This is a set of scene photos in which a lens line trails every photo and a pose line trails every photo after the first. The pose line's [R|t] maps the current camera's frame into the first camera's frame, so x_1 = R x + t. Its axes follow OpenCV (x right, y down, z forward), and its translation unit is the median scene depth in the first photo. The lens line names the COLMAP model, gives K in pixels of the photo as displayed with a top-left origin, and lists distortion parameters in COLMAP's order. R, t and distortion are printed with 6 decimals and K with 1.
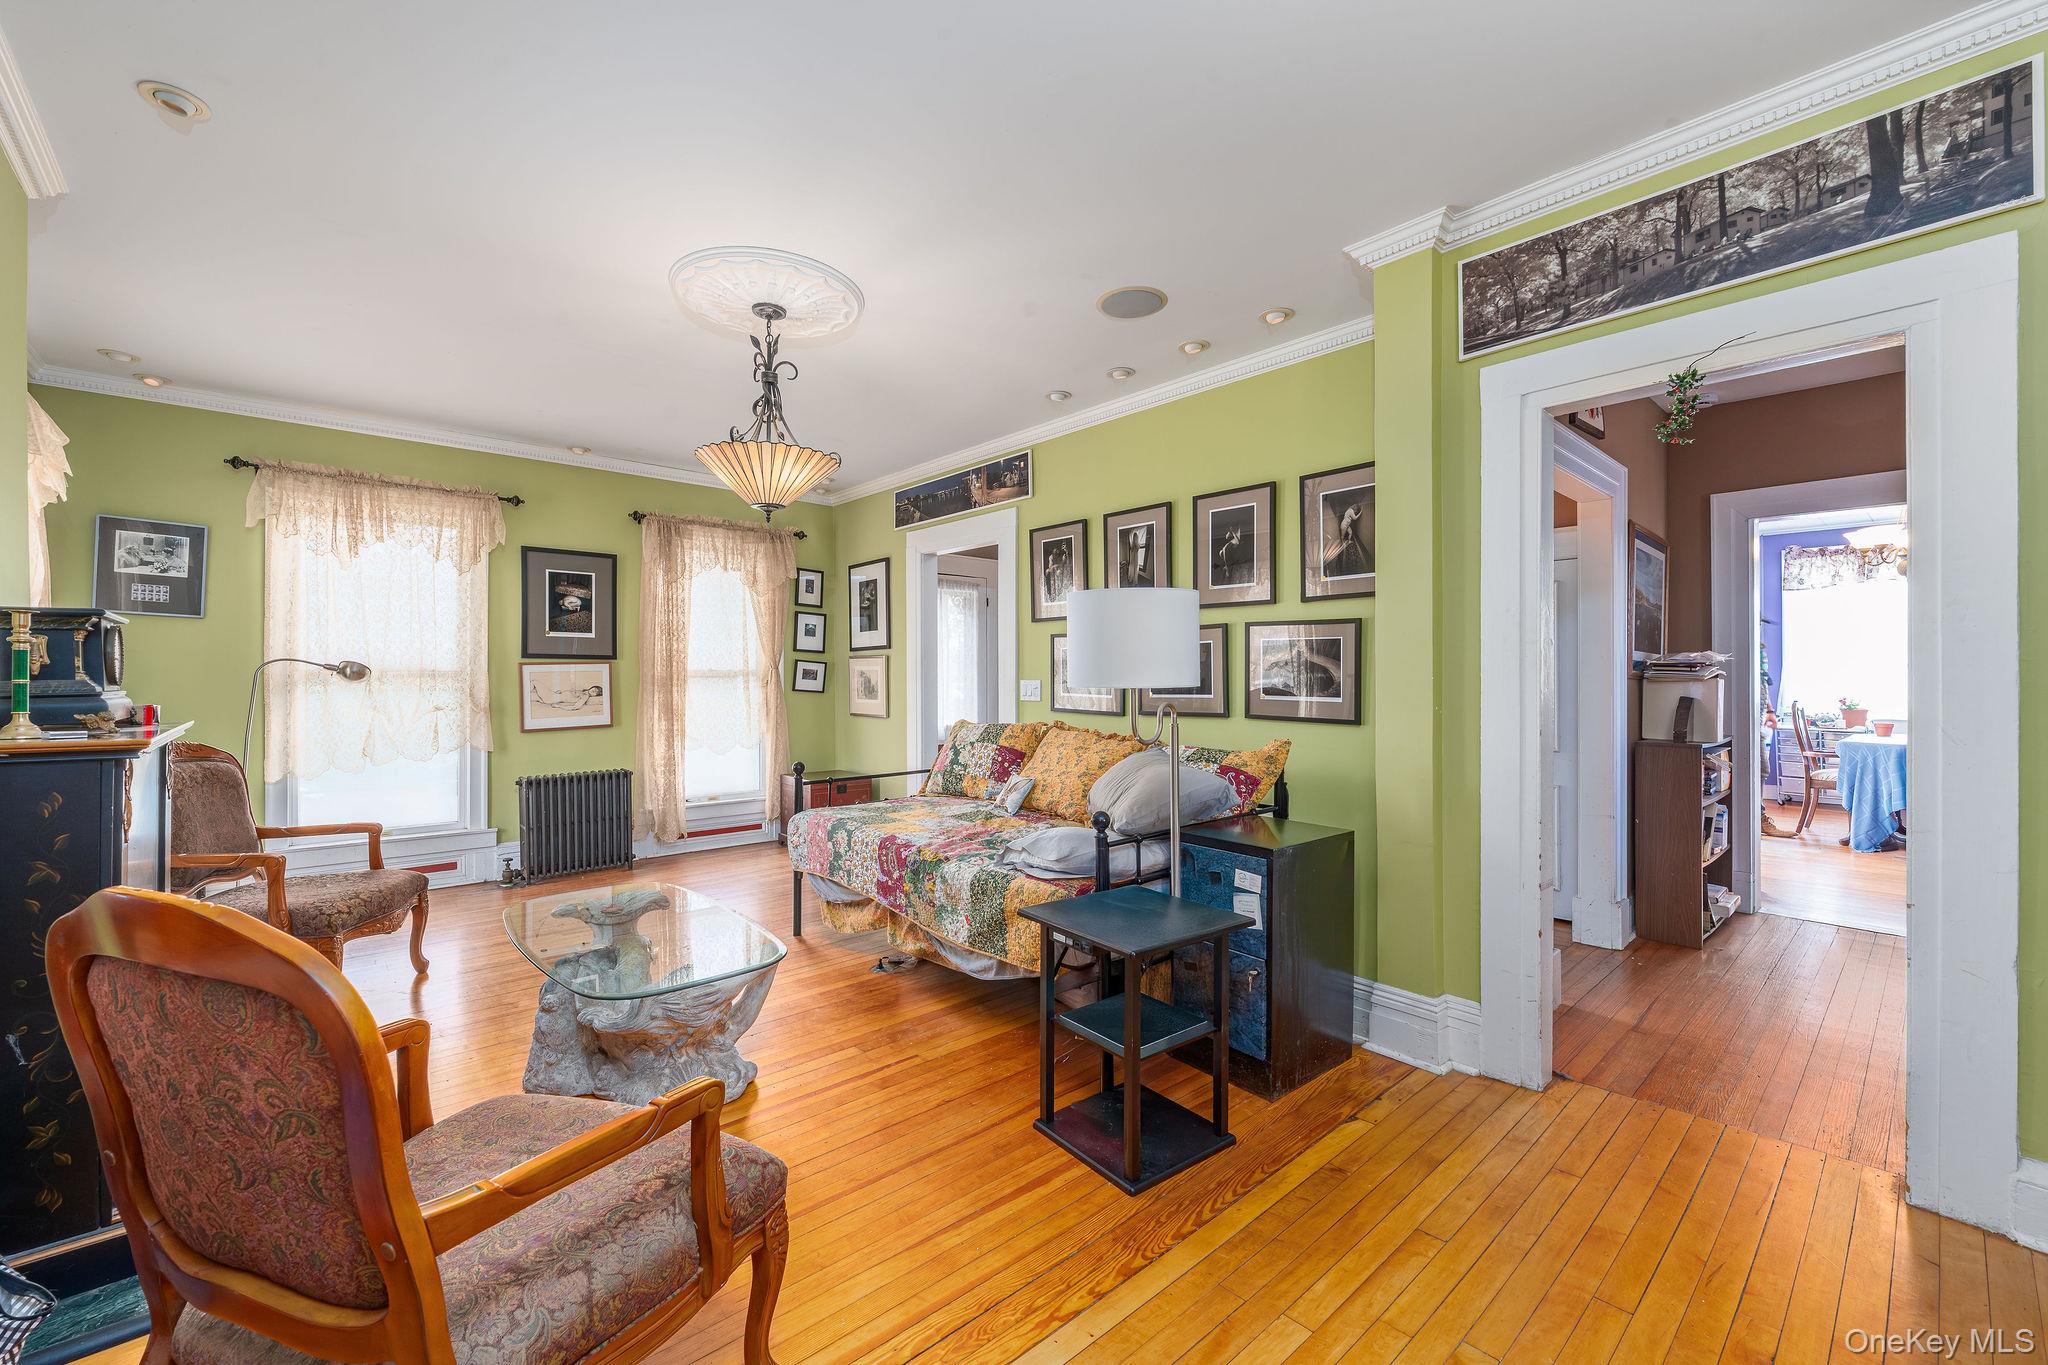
lens RADIAL K [[843.2, 0, 1038.2], [0, 843.2, 675.7], [0, 0, 1]] dist [0.002533, 0.000021]
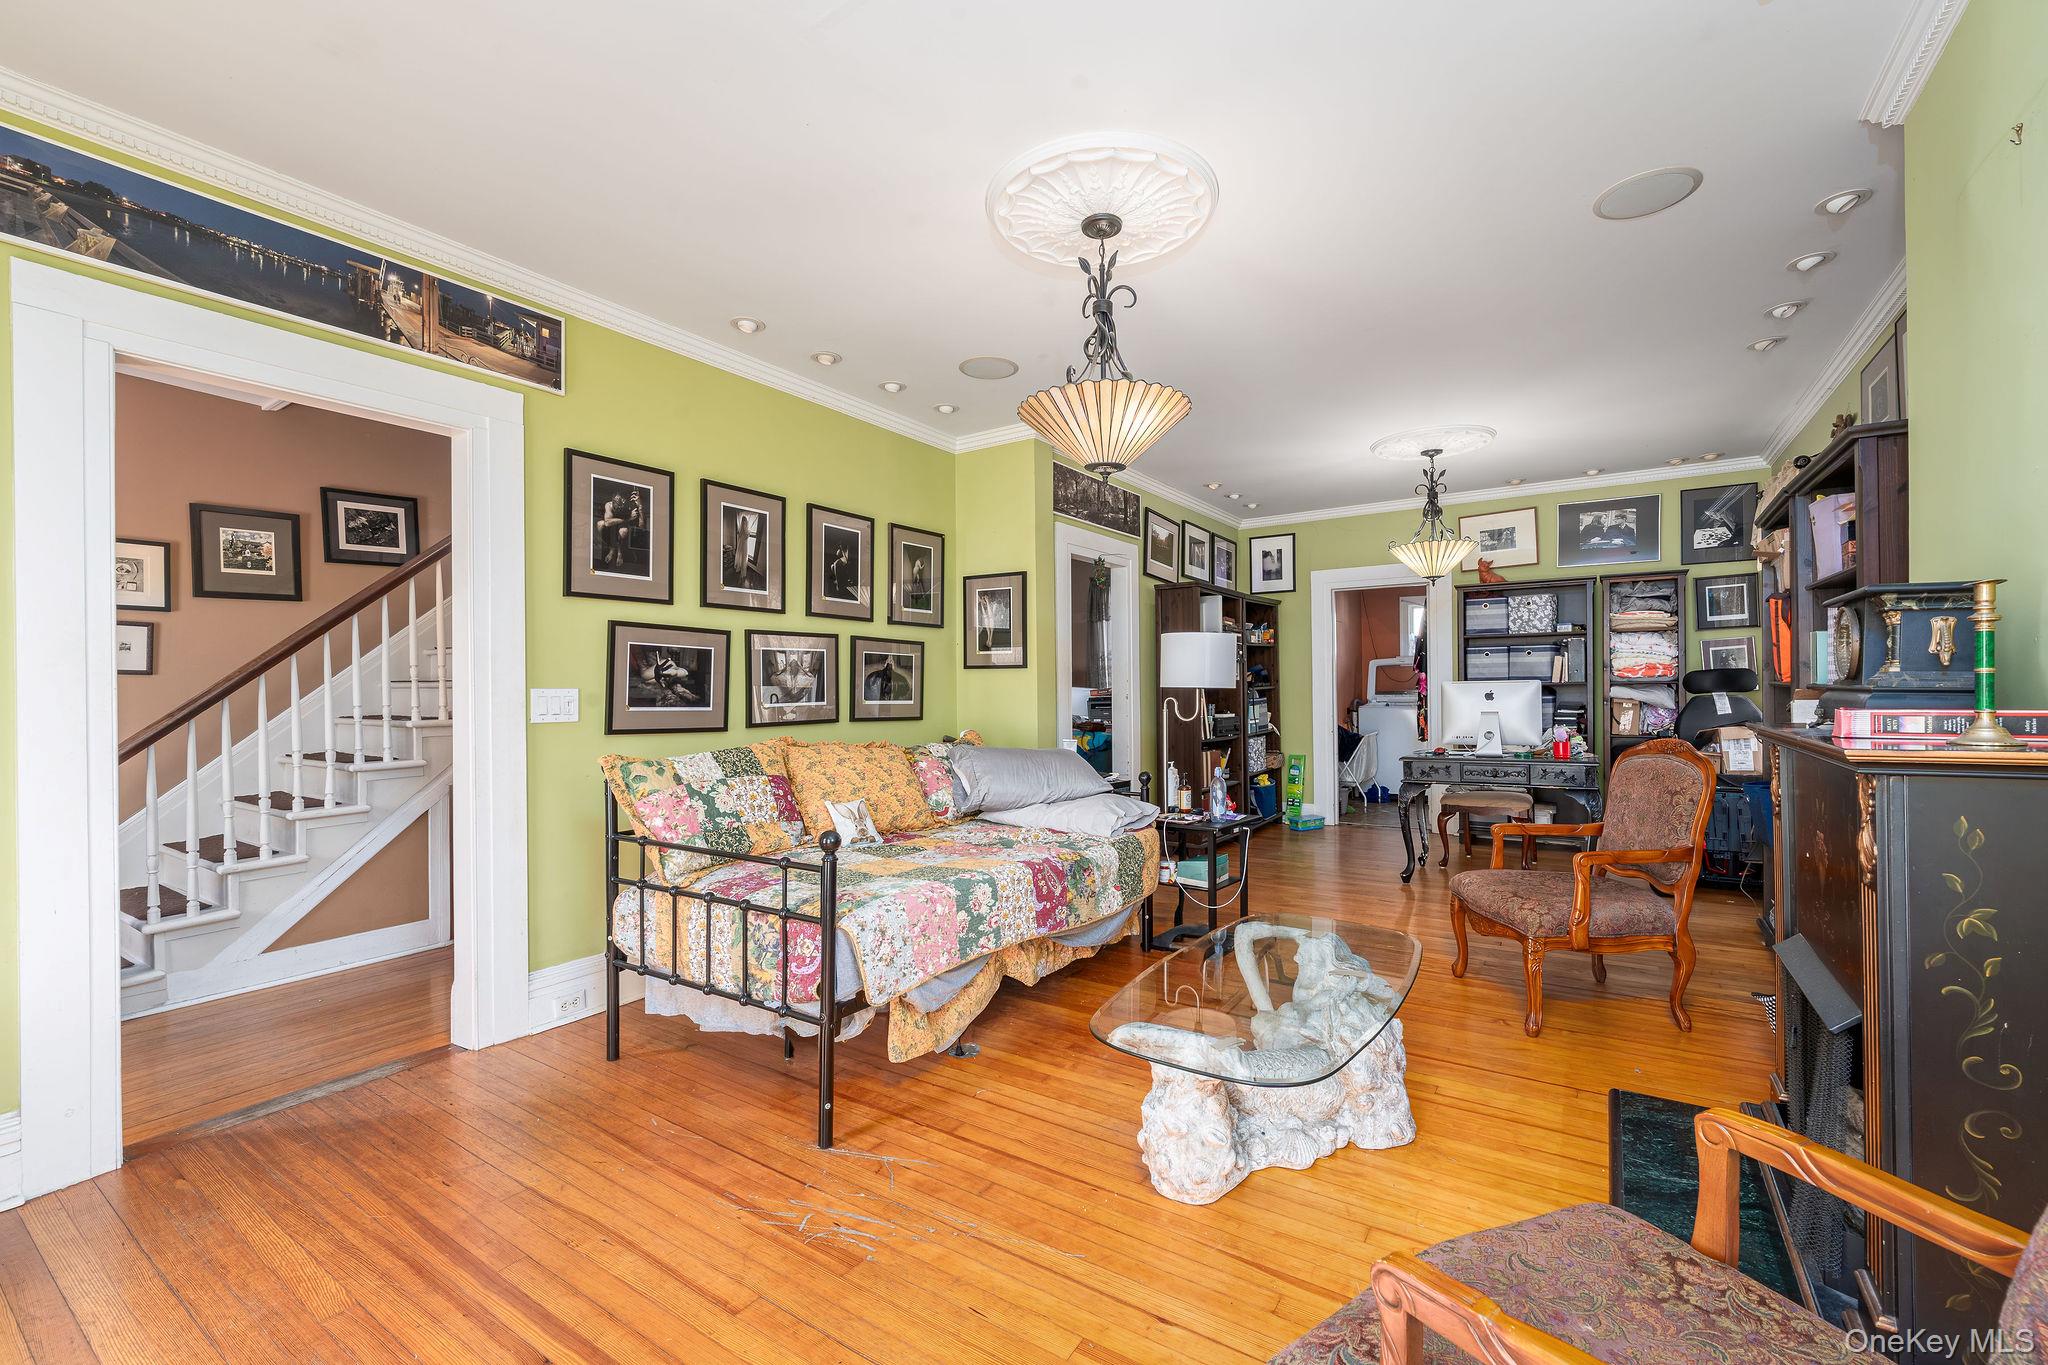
lens RADIAL K [[843.2, 0, 1036.8], [0, 843.2, 686.3], [0, 0, 1]] dist [0.002533, 0.000021]
pose [[-0.249358, 0.003873, 0.968404, -0.820353], [0.003200, 0.999990, -0.003175, 0.007640], [-0.968406, 0.002307, -0.249368, 0.958291]]
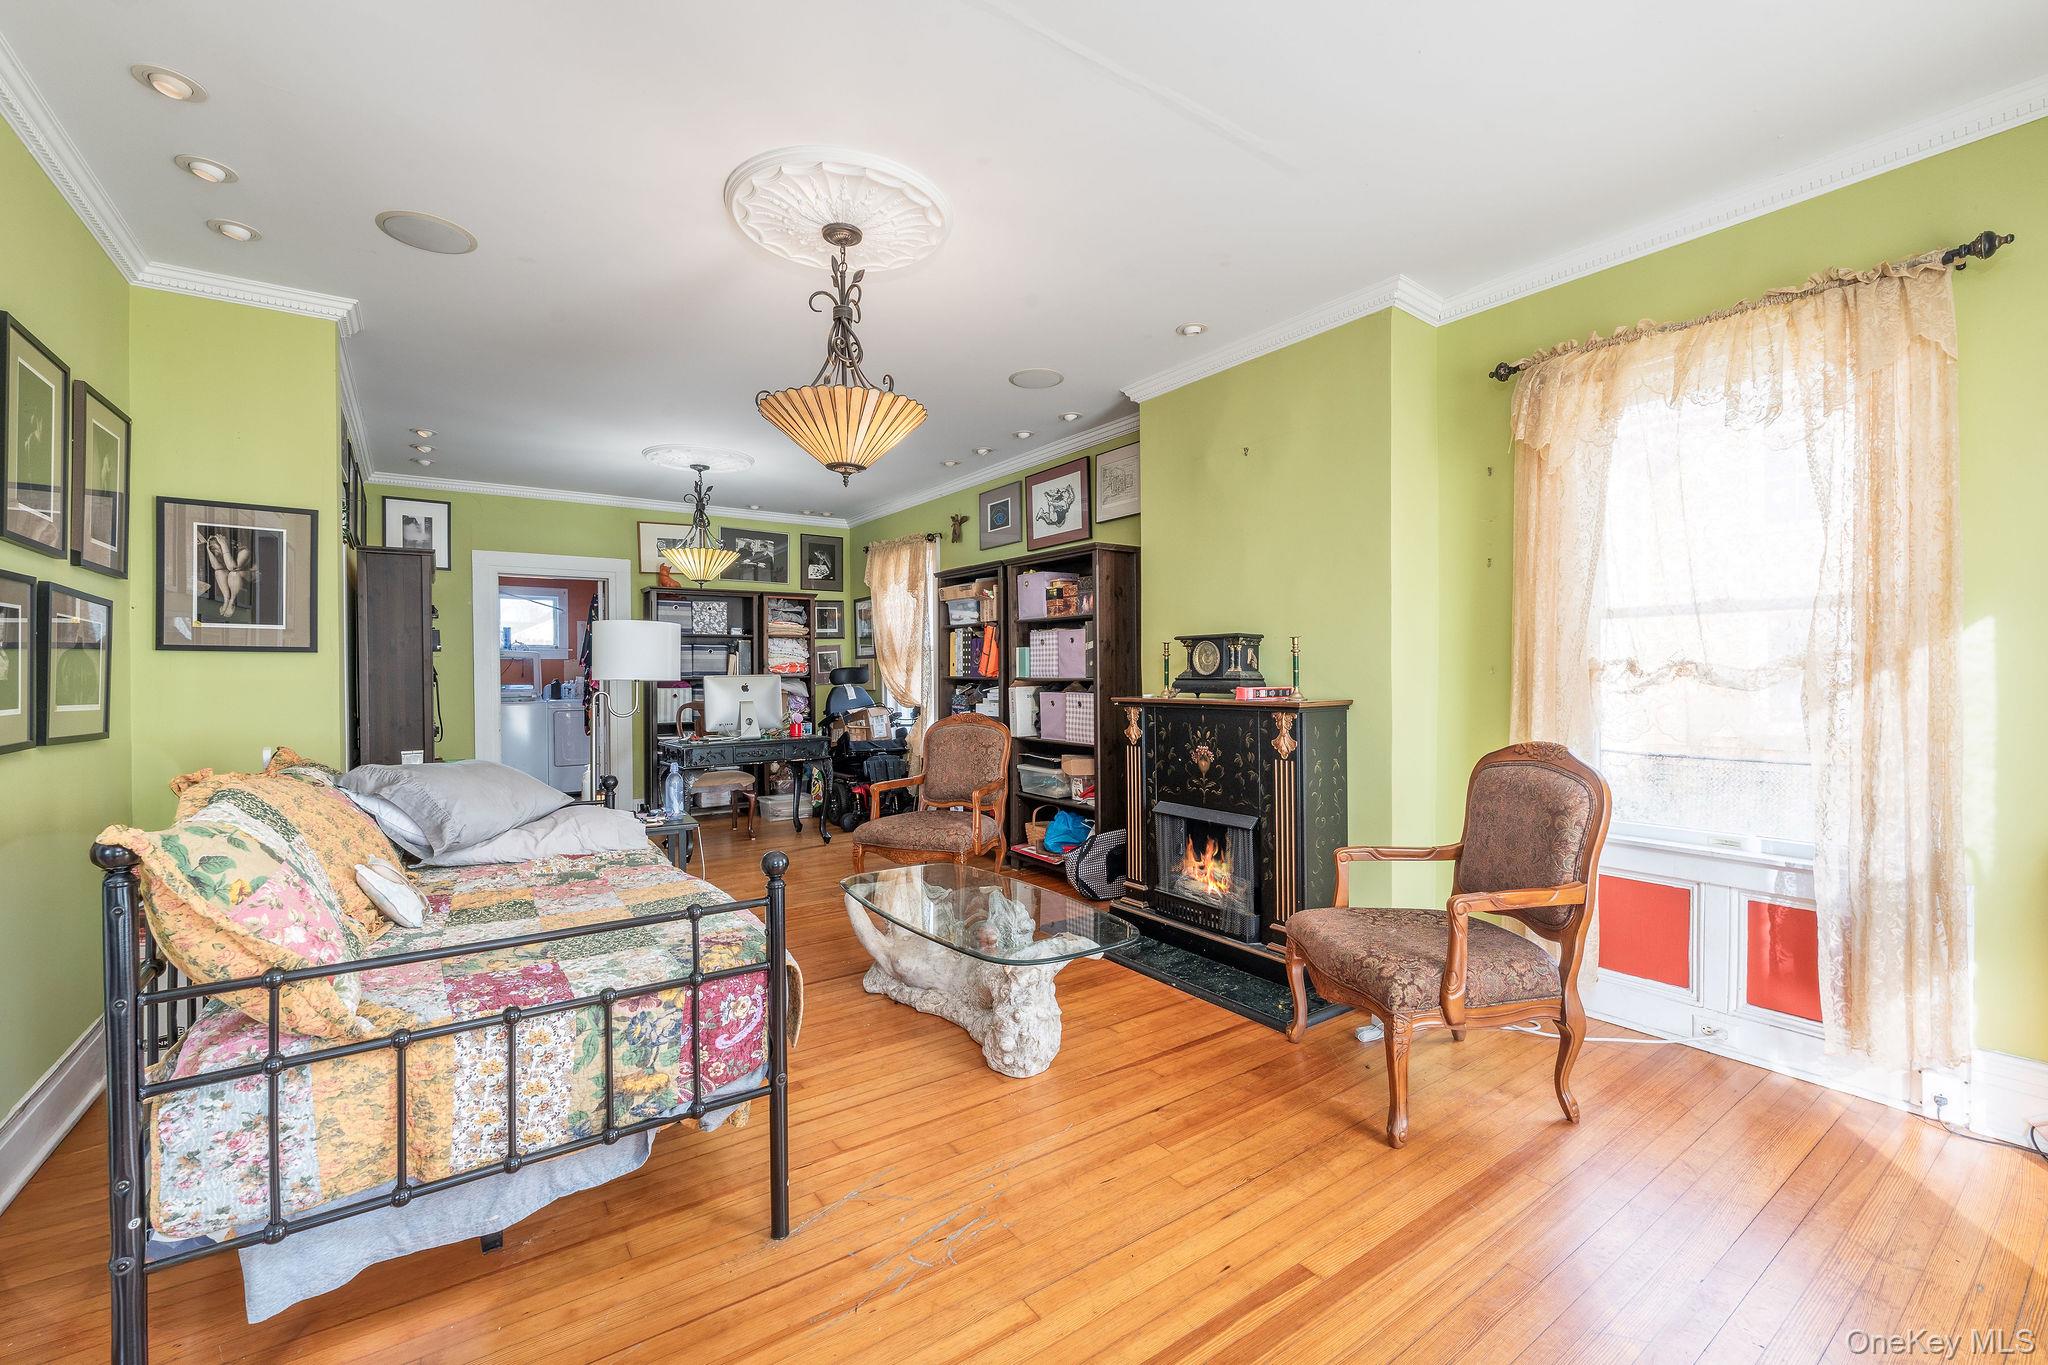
lens RADIAL K [[843.2, 0, 1014.1], [0, 843.2, 680.1], [0, 0, 1]] dist [0.002533, 0.000021]
pose [[-0.989600, 0.005351, 0.143749, -0.460743], [0.005513, 0.999985, 0.000731, 0.007924], [-0.143743, 0.001516, -0.989614, 1.364912]]
